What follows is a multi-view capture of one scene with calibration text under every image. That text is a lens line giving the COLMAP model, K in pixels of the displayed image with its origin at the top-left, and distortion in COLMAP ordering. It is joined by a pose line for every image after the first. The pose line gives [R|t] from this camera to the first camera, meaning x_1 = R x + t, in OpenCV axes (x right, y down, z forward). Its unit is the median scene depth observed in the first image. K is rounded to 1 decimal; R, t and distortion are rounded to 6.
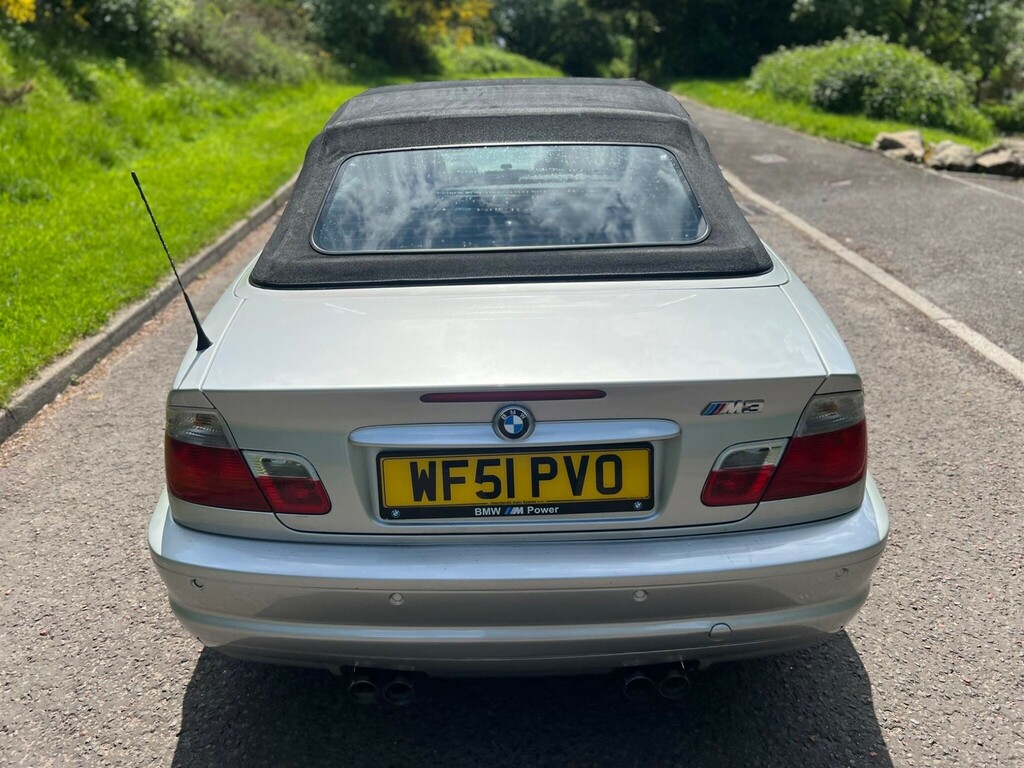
lens RADIAL K [[773.3, 0, 503.9], [0, 773.3, 394.1], [0, 0, 1]] dist [0.045560, -0.054013]
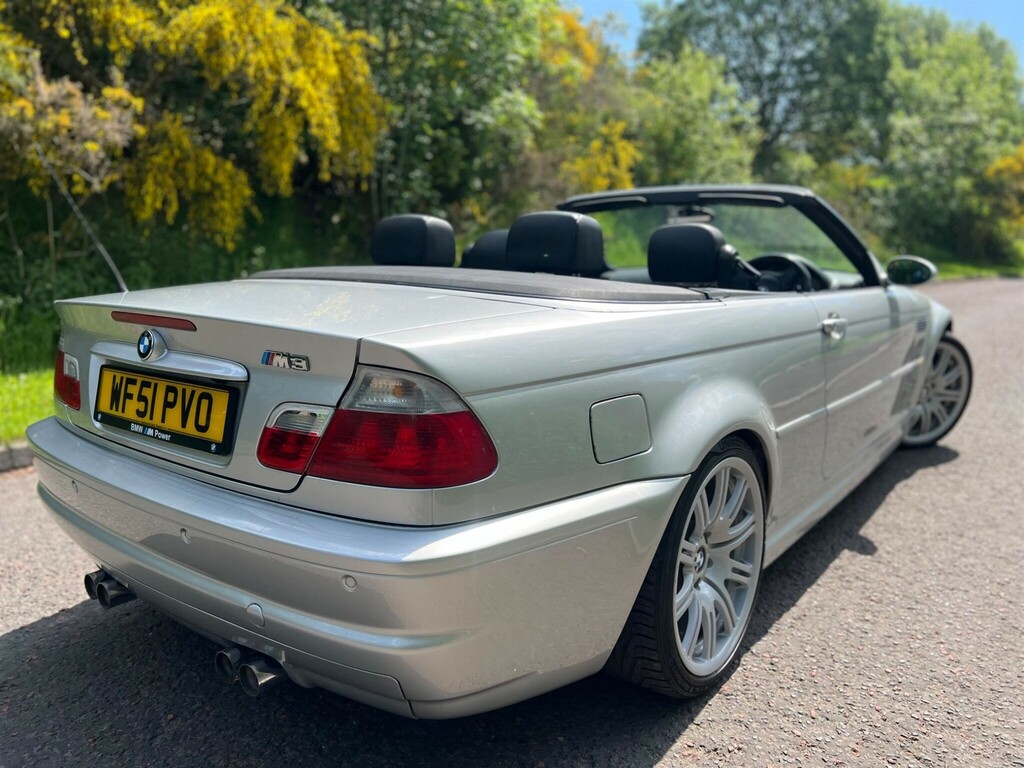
lens RADIAL K [[773.3, 0, 515.6], [0, 773.3, 388.1], [0, 0, 1]] dist [0.045560, -0.054013]
pose [[0.792124, 0.143742, -0.593193, 1.043335], [-0.279583, 0.949368, -0.143294, 0.102316], [0.542562, 0.279353, 0.792205, 0.380294]]
